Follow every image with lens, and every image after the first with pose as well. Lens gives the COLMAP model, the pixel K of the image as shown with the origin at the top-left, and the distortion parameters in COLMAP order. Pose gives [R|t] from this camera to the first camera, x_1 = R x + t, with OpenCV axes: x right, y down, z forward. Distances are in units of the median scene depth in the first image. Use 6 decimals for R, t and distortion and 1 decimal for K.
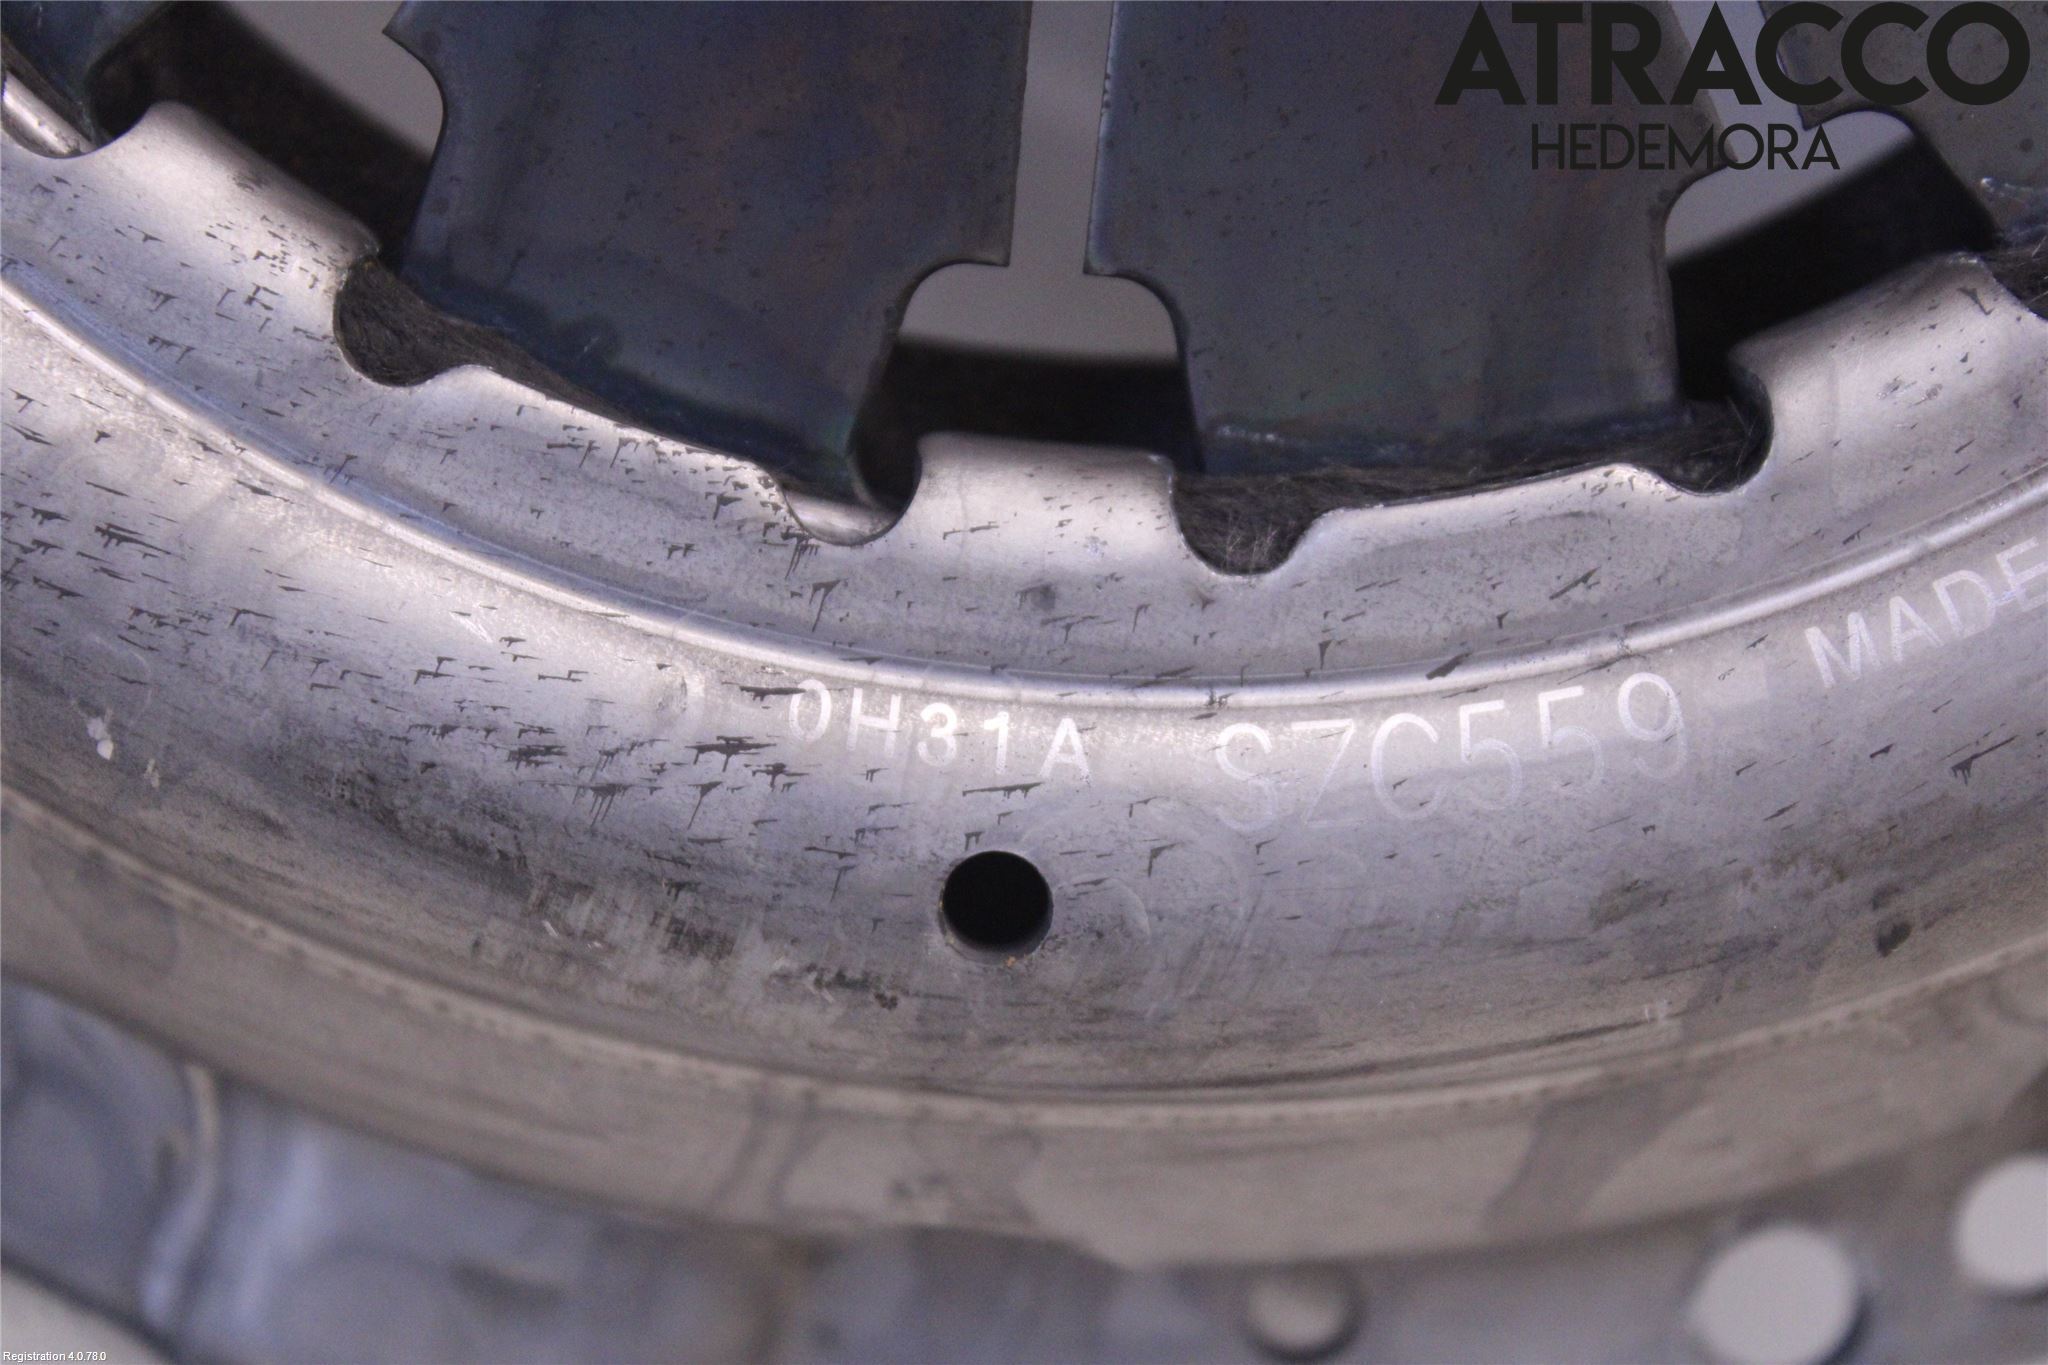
lens RADIAL K [[5136.0, 0, 1025.2], [0, 5136.0, 680.7], [0, 0, 1]] dist [0.150956, 0.000000]
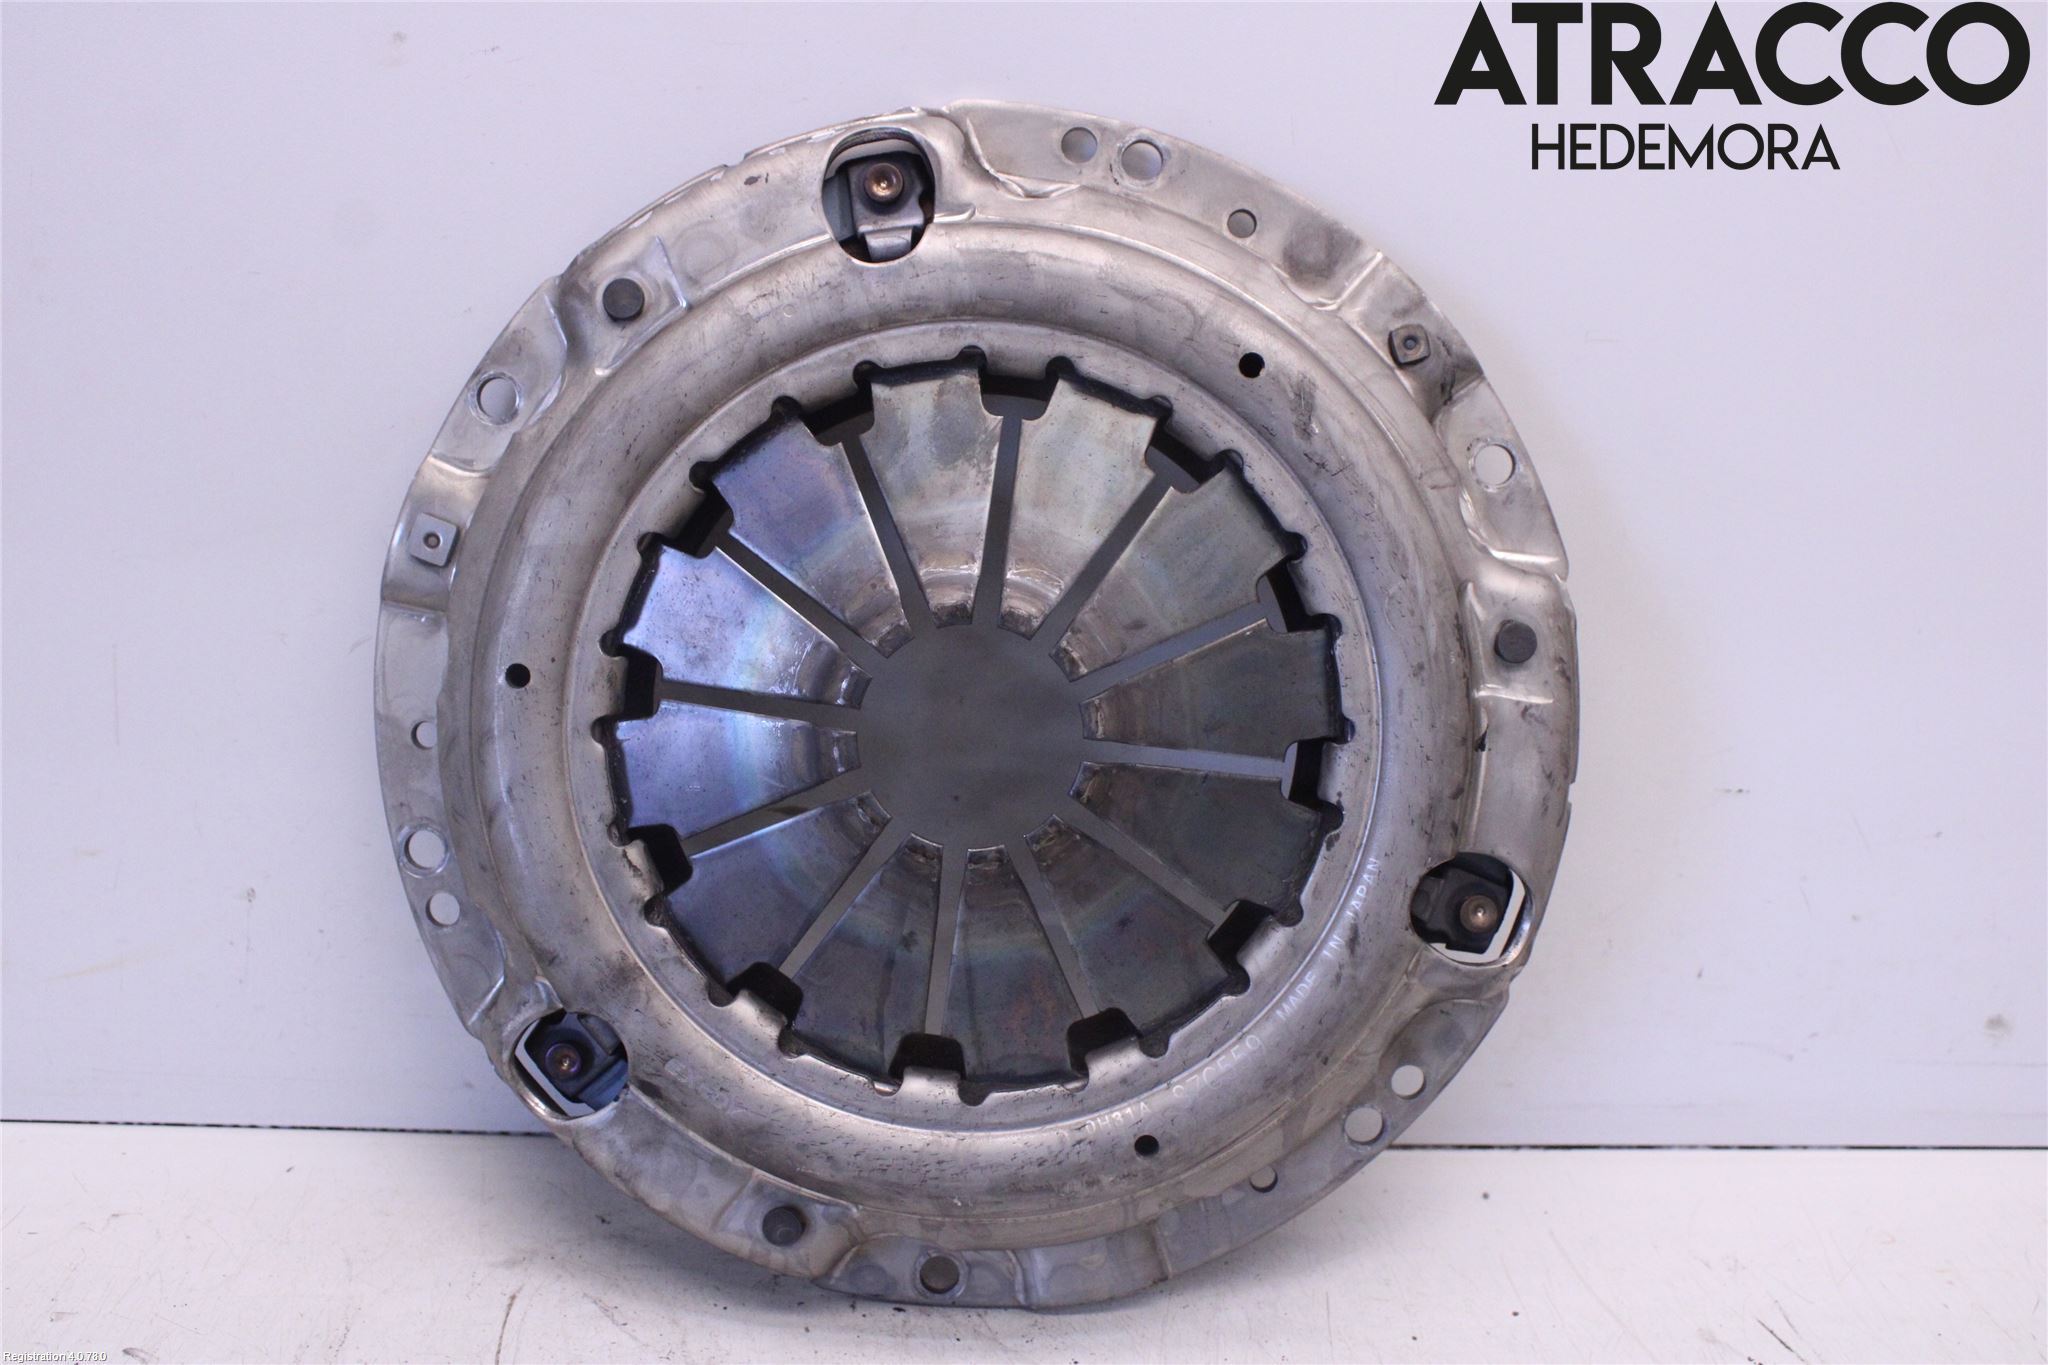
lens RADIAL K [[2268.0, 0, 1022.6], [0, 2268.0, 681.6], [0, 0, 1]] dist [-0.001911, 0.000000]
pose [[0.883839, -0.465416, -0.047078, 0.183490], [0.461070, 0.883715, -0.080386, -0.209416], [0.079017, 0.049342, 0.995651, -1.030531]]
